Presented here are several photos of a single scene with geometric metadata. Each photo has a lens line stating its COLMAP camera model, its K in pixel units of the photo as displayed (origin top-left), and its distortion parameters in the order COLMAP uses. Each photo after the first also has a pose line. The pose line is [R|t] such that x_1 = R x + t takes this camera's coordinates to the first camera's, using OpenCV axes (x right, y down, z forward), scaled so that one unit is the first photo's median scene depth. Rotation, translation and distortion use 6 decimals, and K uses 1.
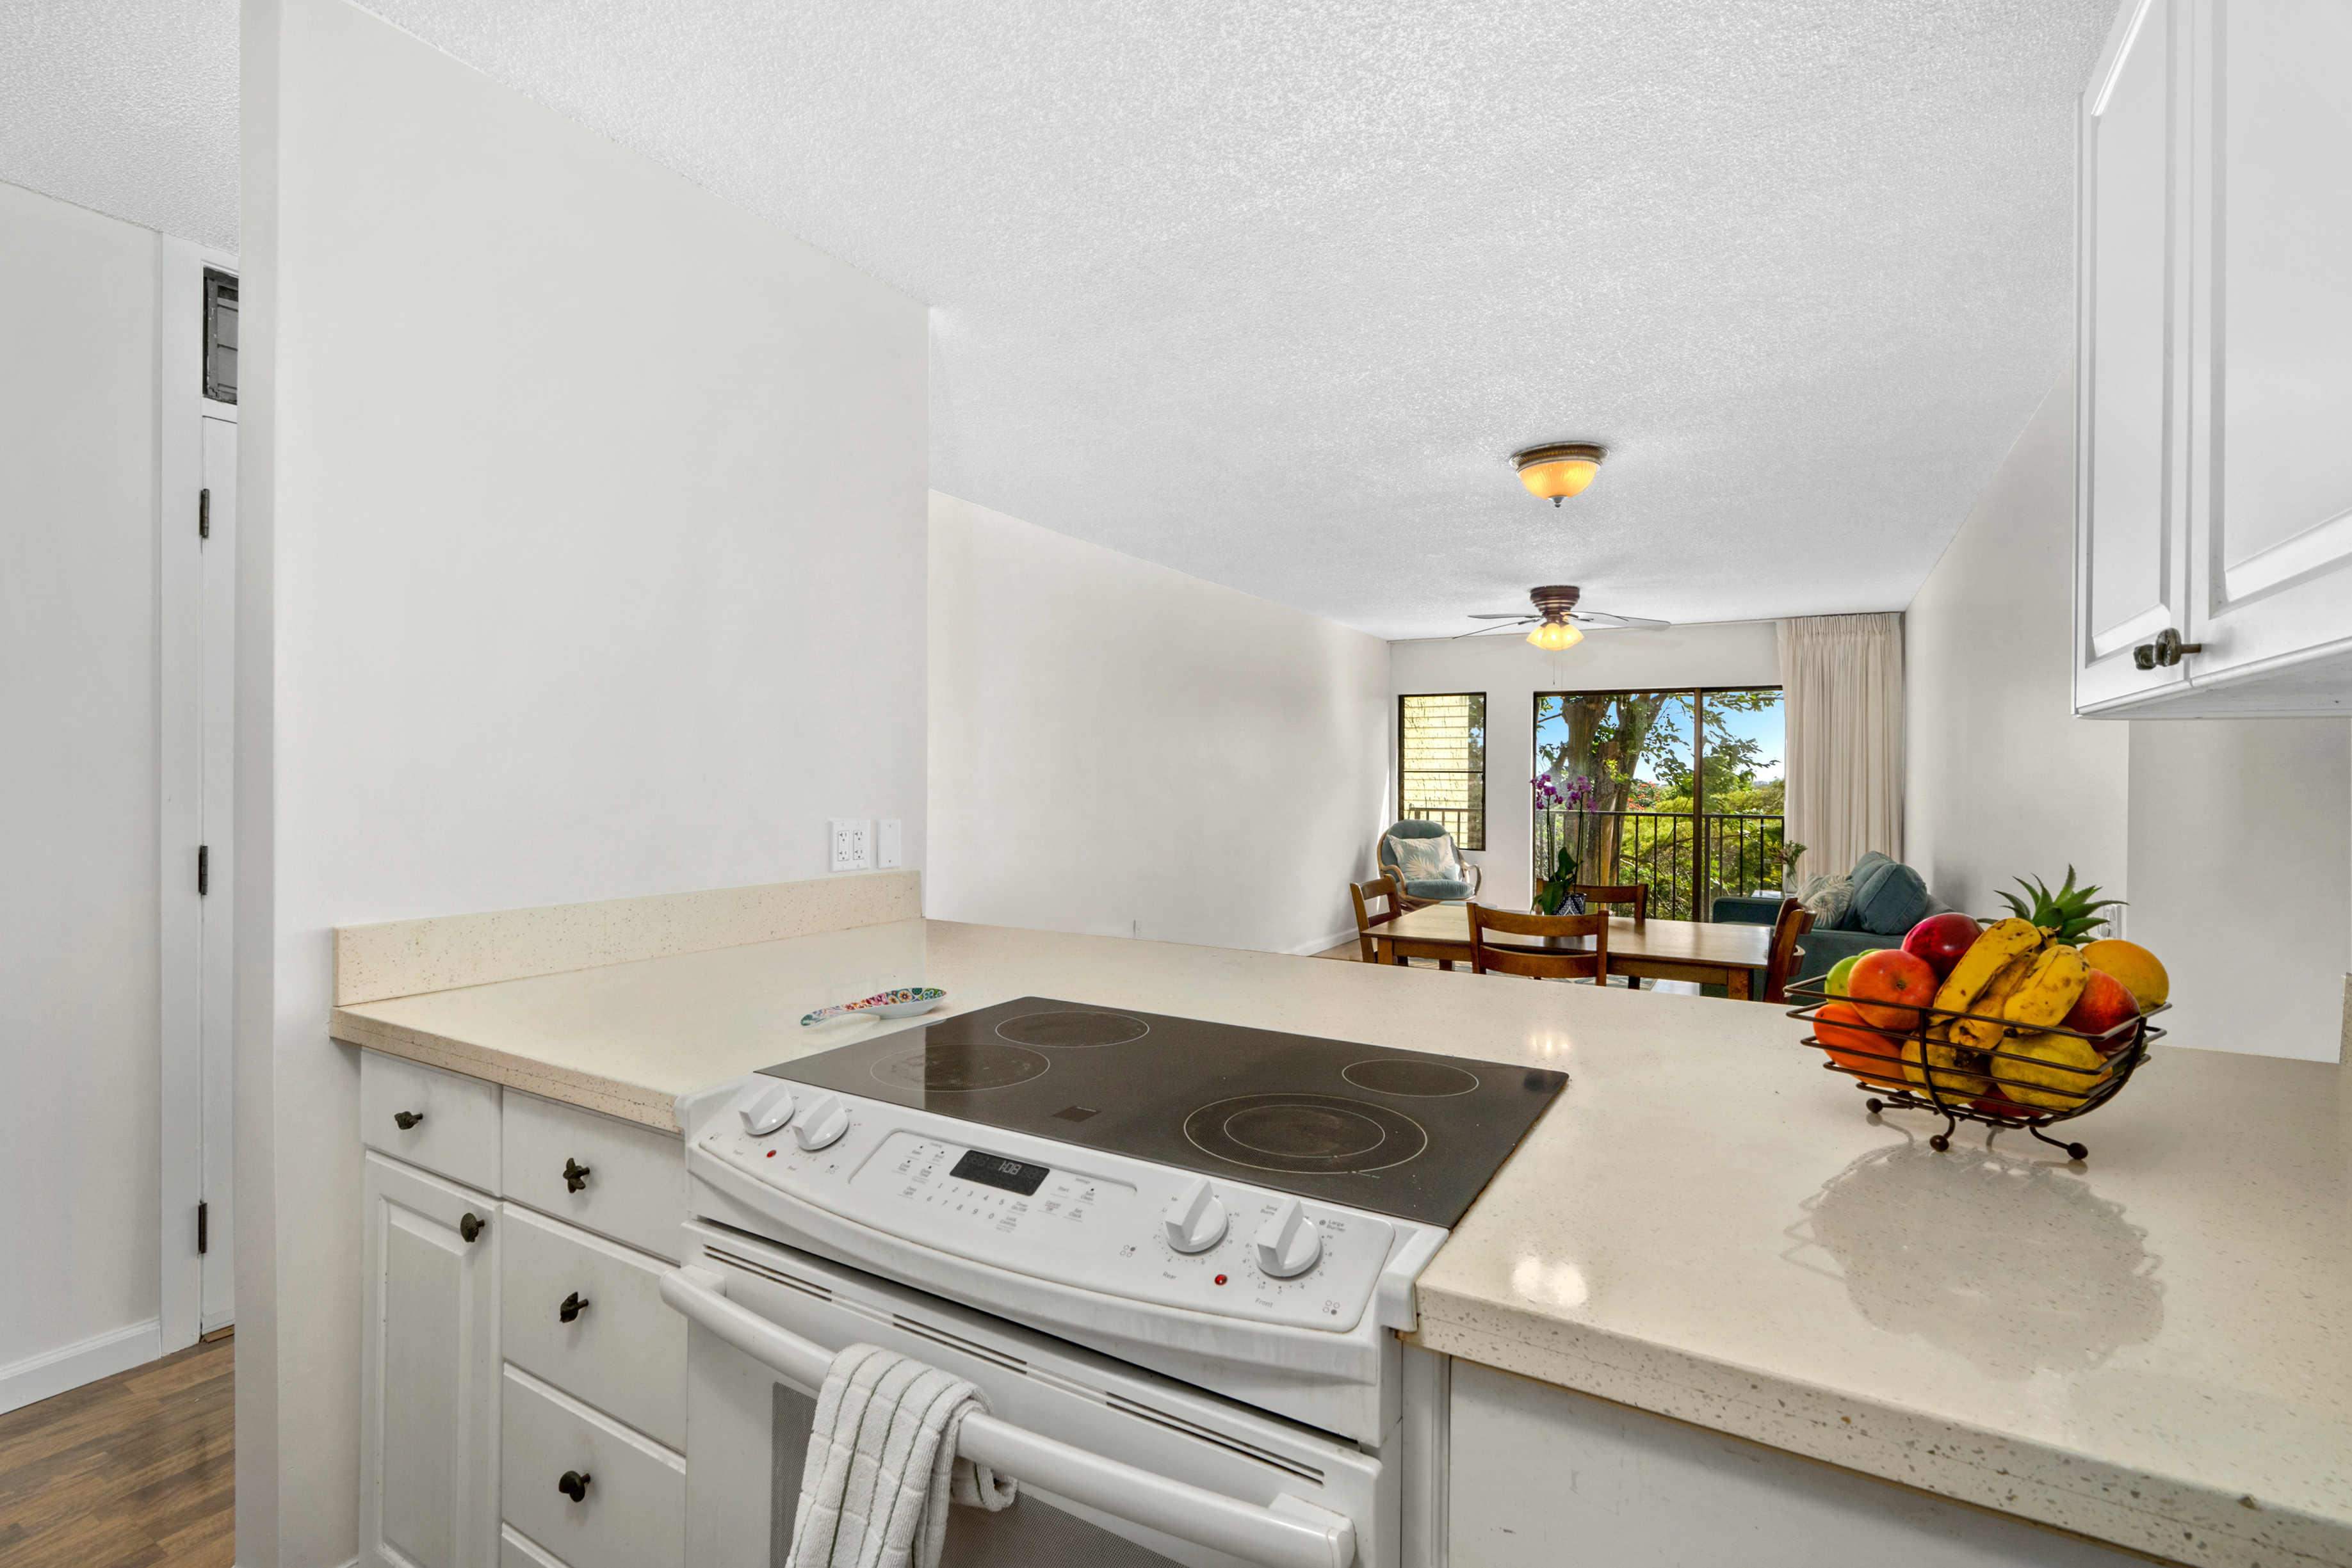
lens RADIAL K [[1082.2, 0, 1135.5], [0, 1082.2, 773.1], [0, 0, 1]] dist [-0.009648, 0.001959]
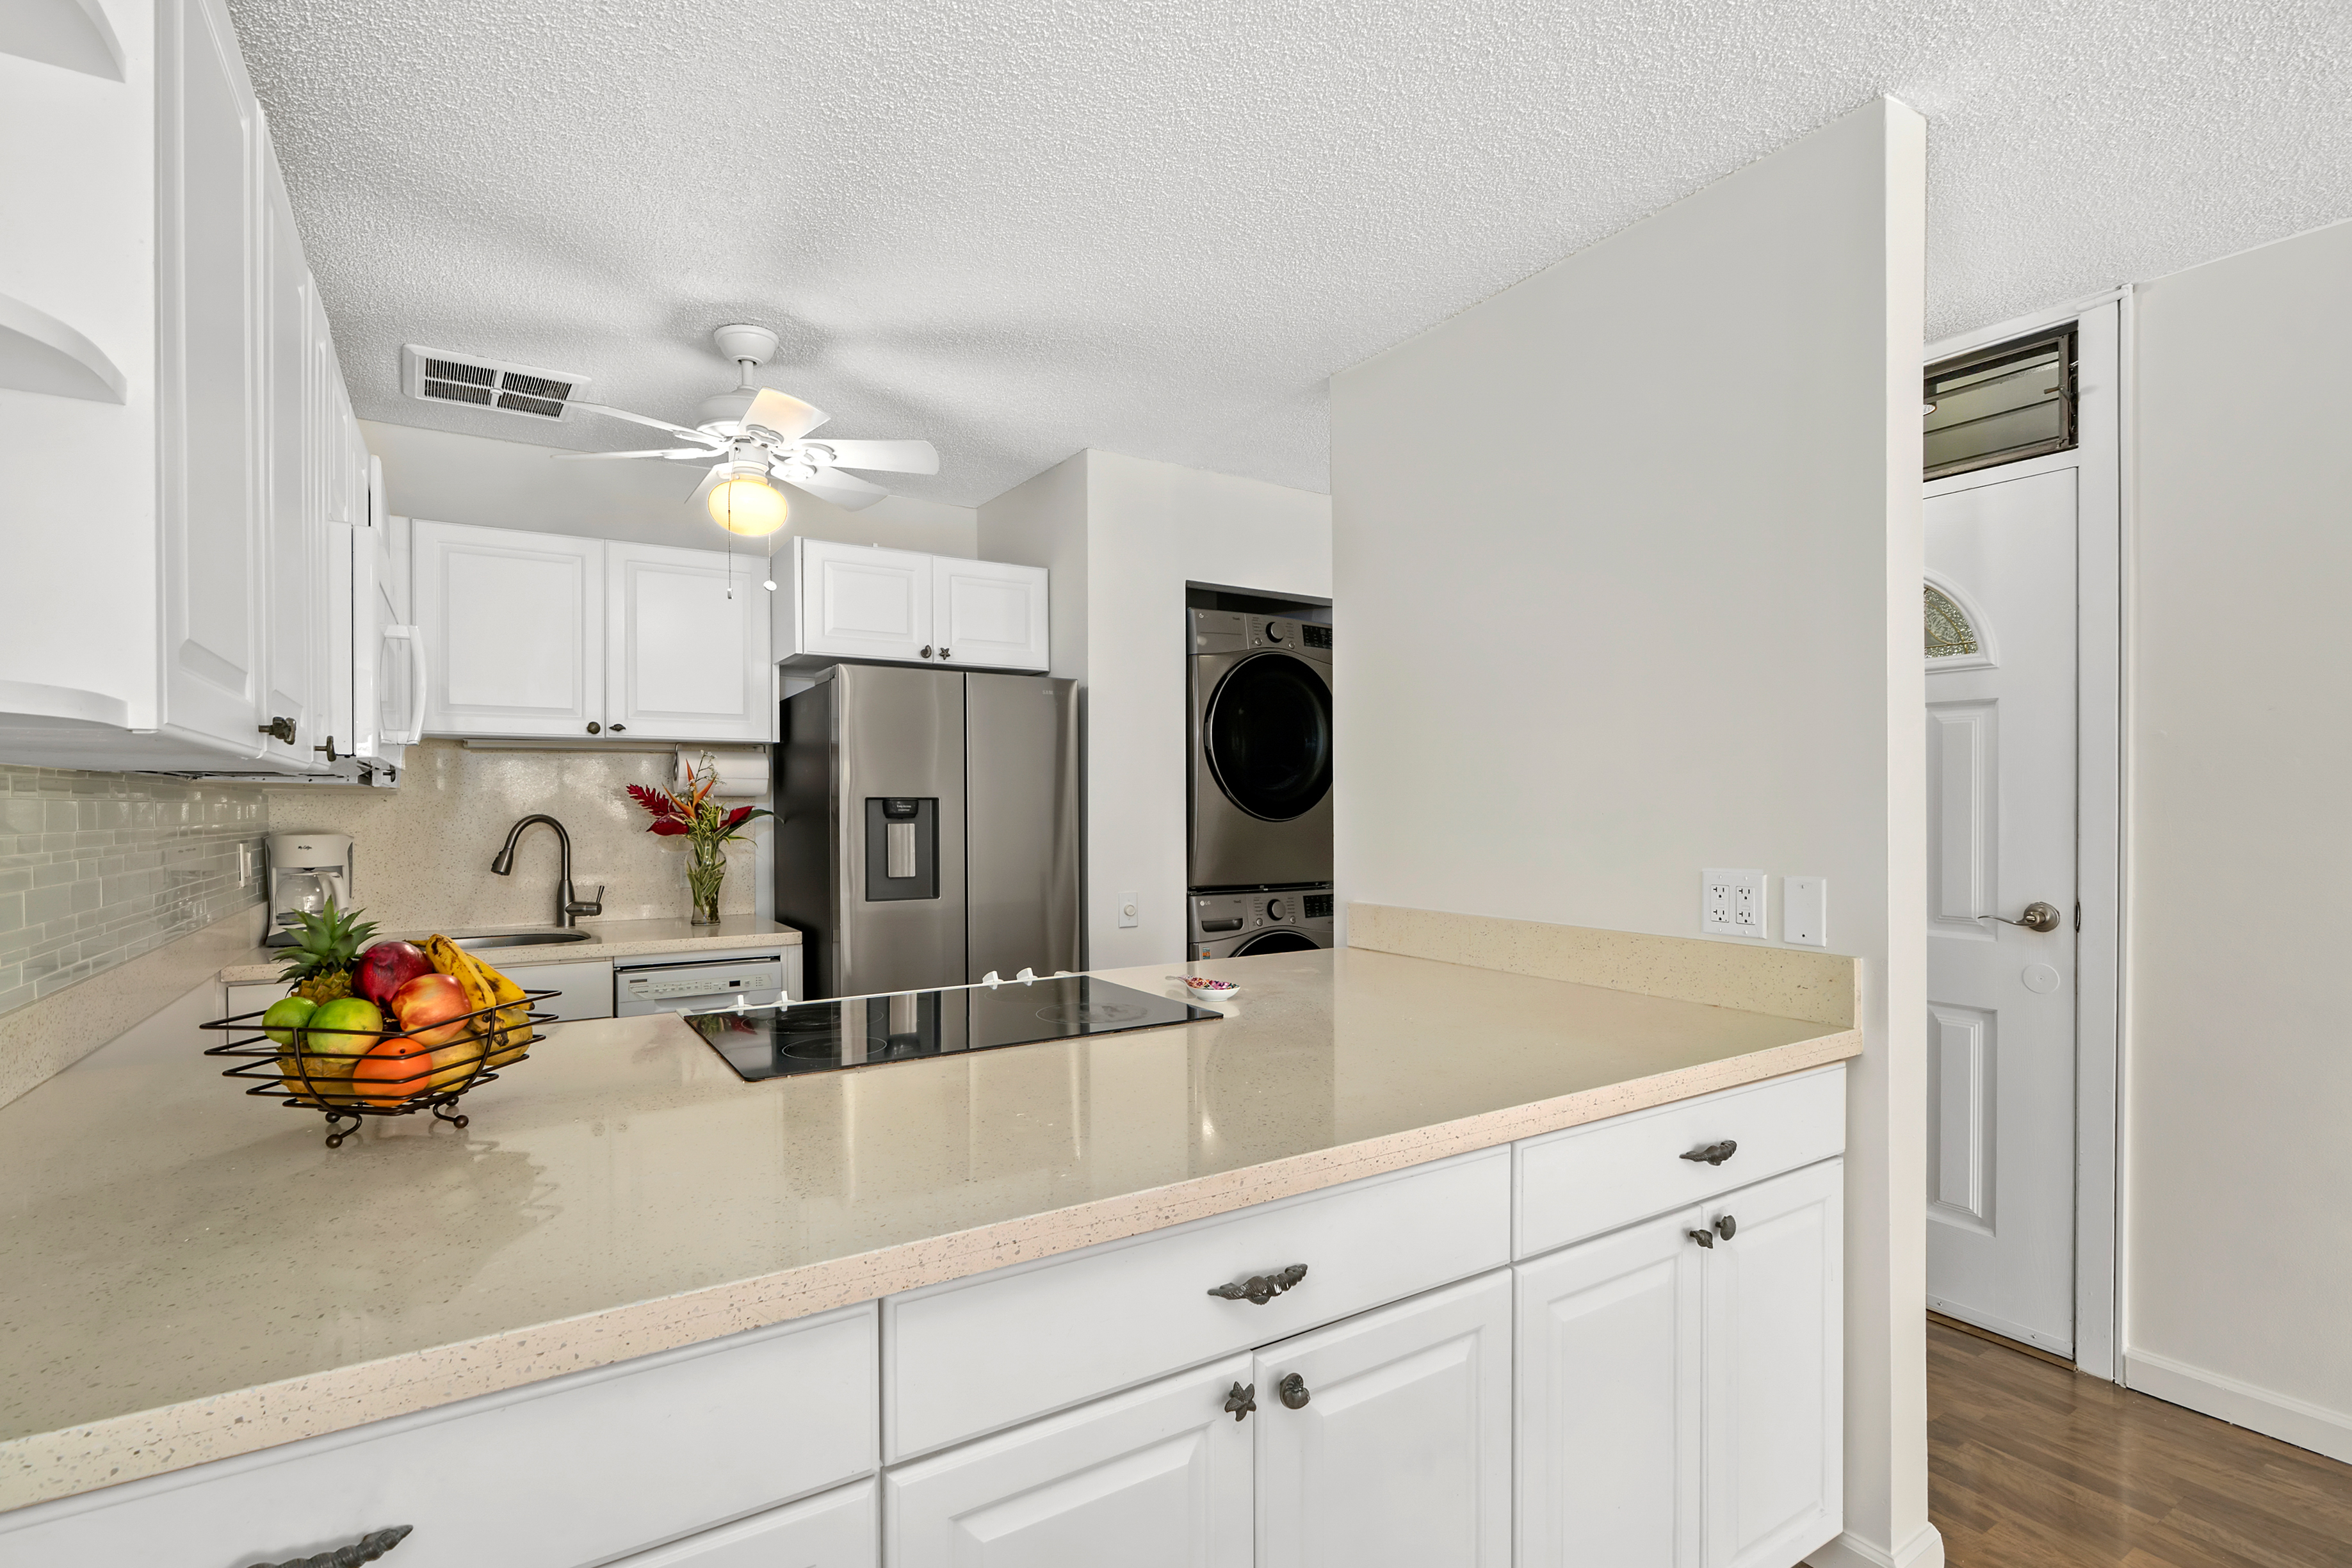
lens RADIAL K [[1082.2, 0, 1186.2], [0, 1082.2, 805.6], [0, 0, 1]] dist [-0.009648, 0.001959]
pose [[-0.426549, -0.005122, -0.904450, 0.186583], [0.004858, 0.999957, -0.007953, -0.000808], [0.904452, -0.007786, -0.426505, 0.283701]]
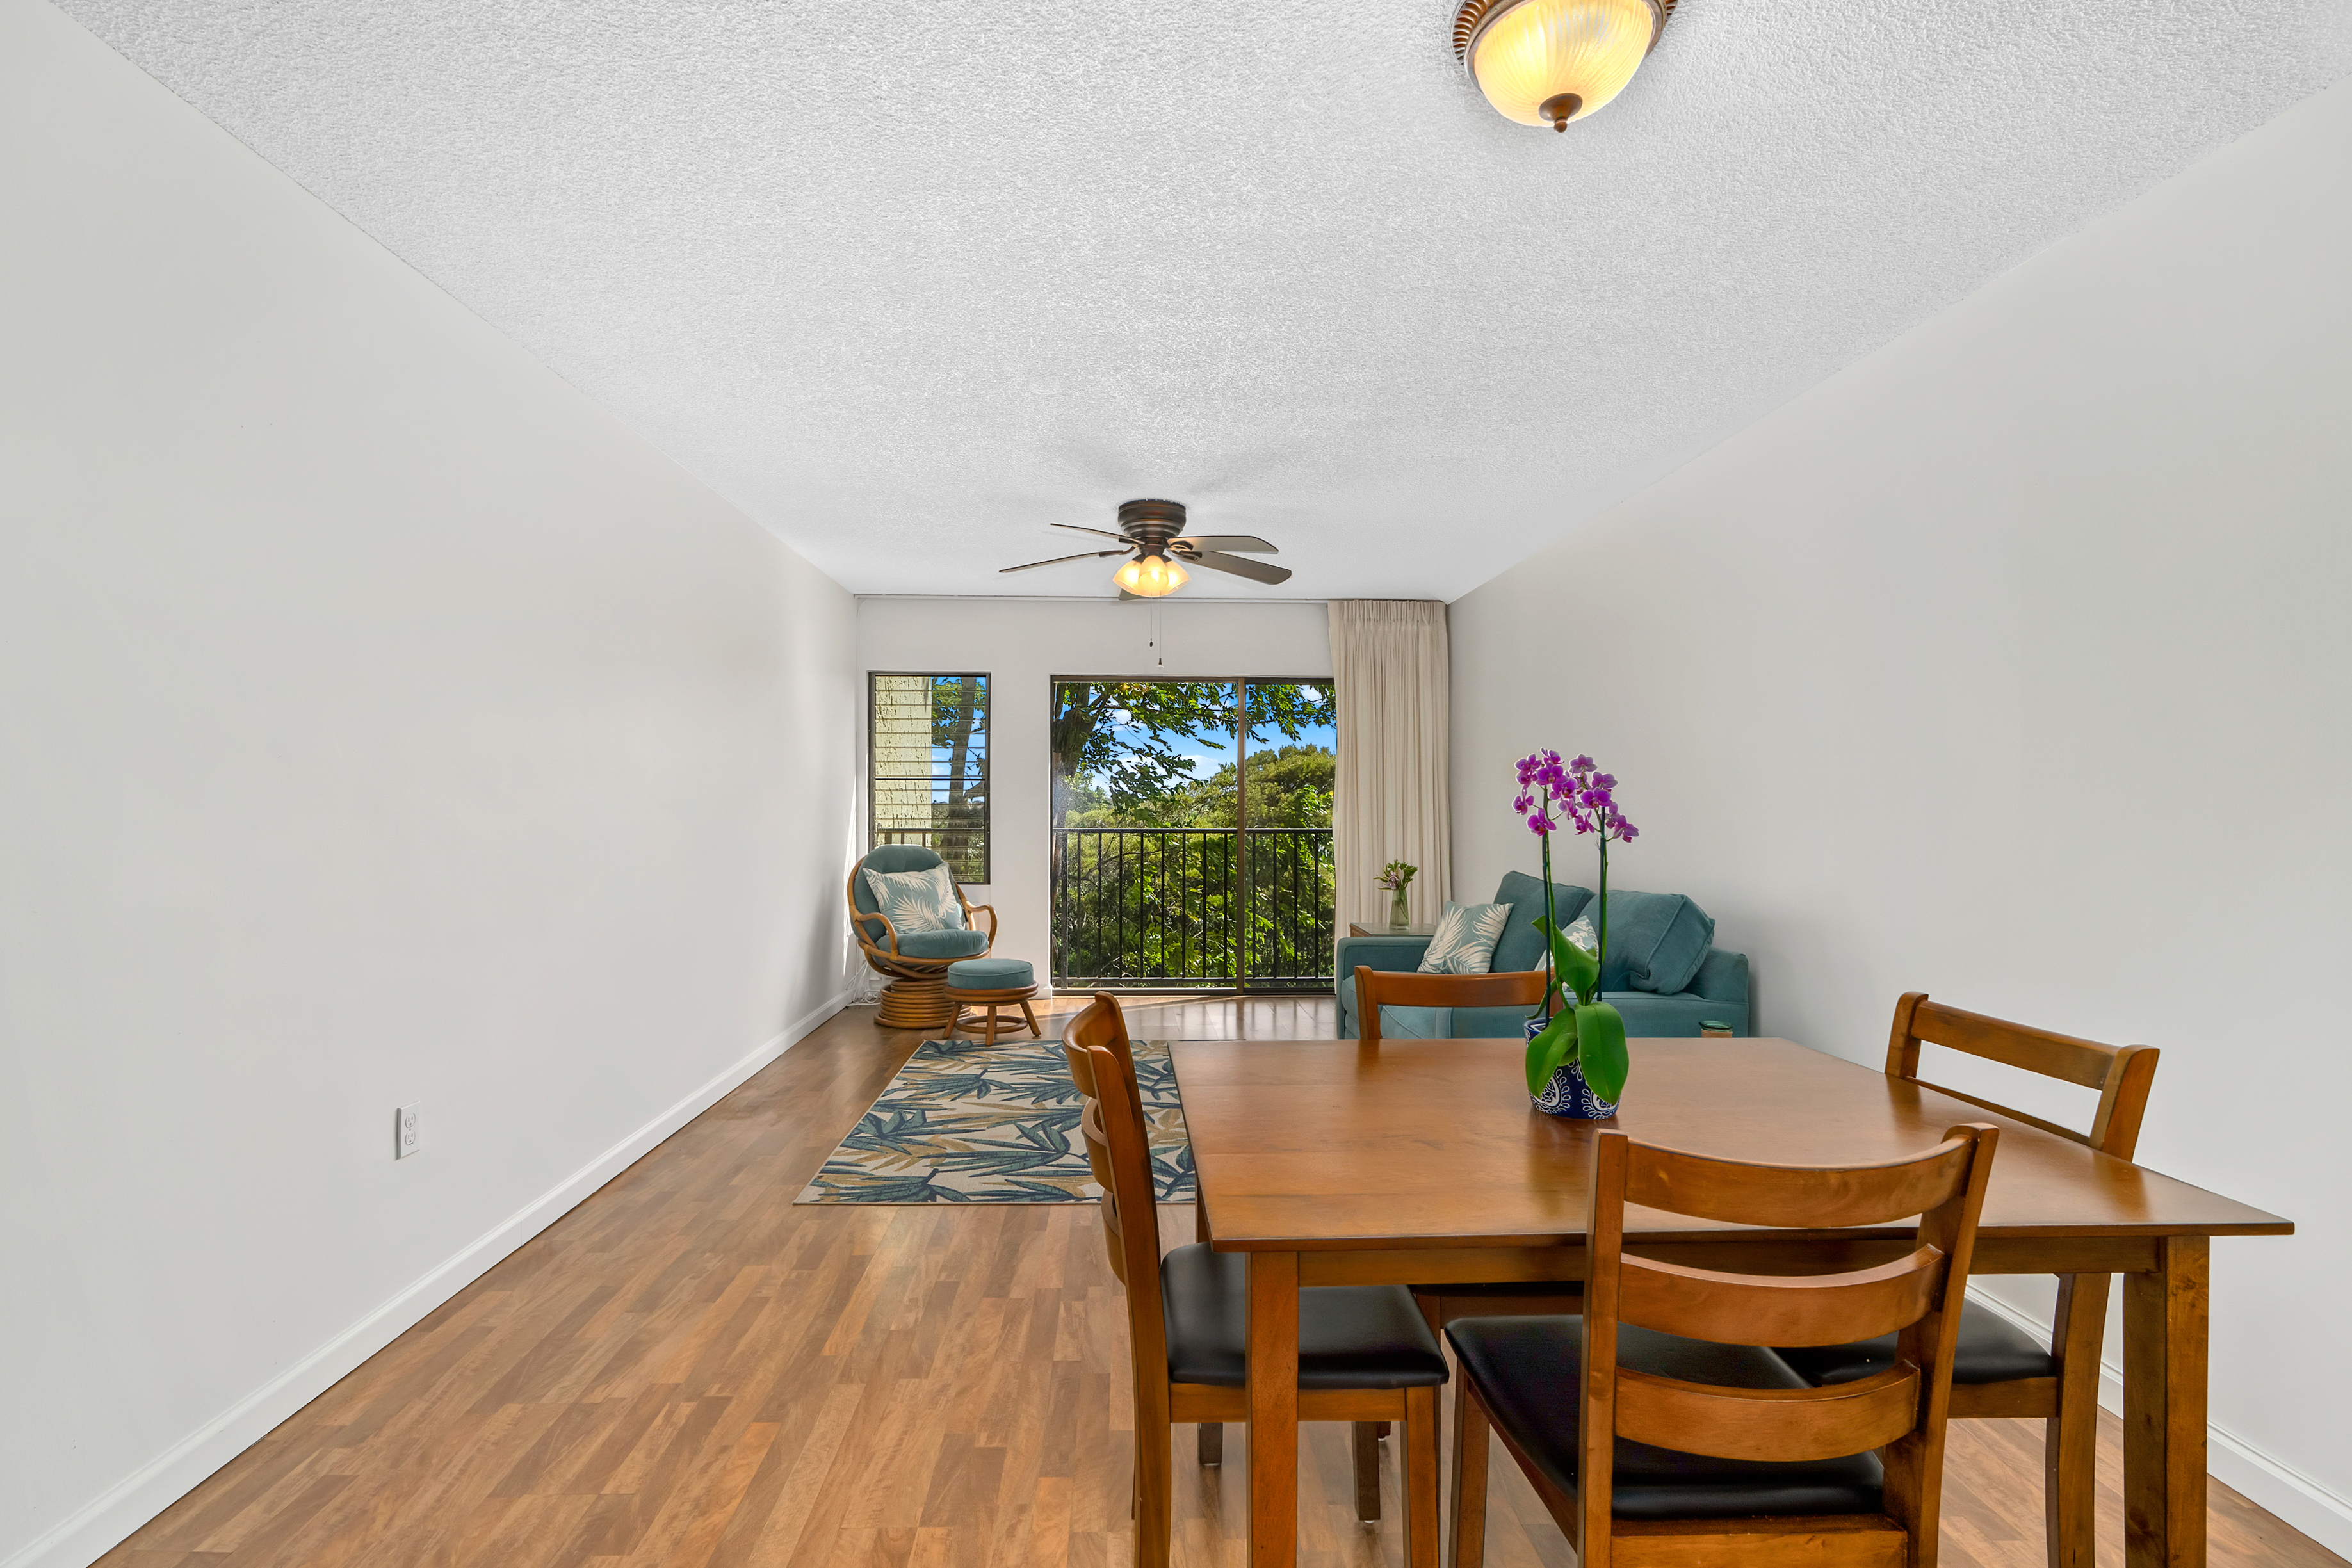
lens RADIAL K [[1082.2, 0, 1160.3], [0, 1082.2, 791.9], [0, 0, 1]] dist [-0.009648, 0.001959]
pose [[0.832401, -0.002579, 0.554168, 0.008083], [0.001881, 0.999997, 0.001827, 0.007033], [-0.554171, -0.000479, 0.832403, 0.321314]]
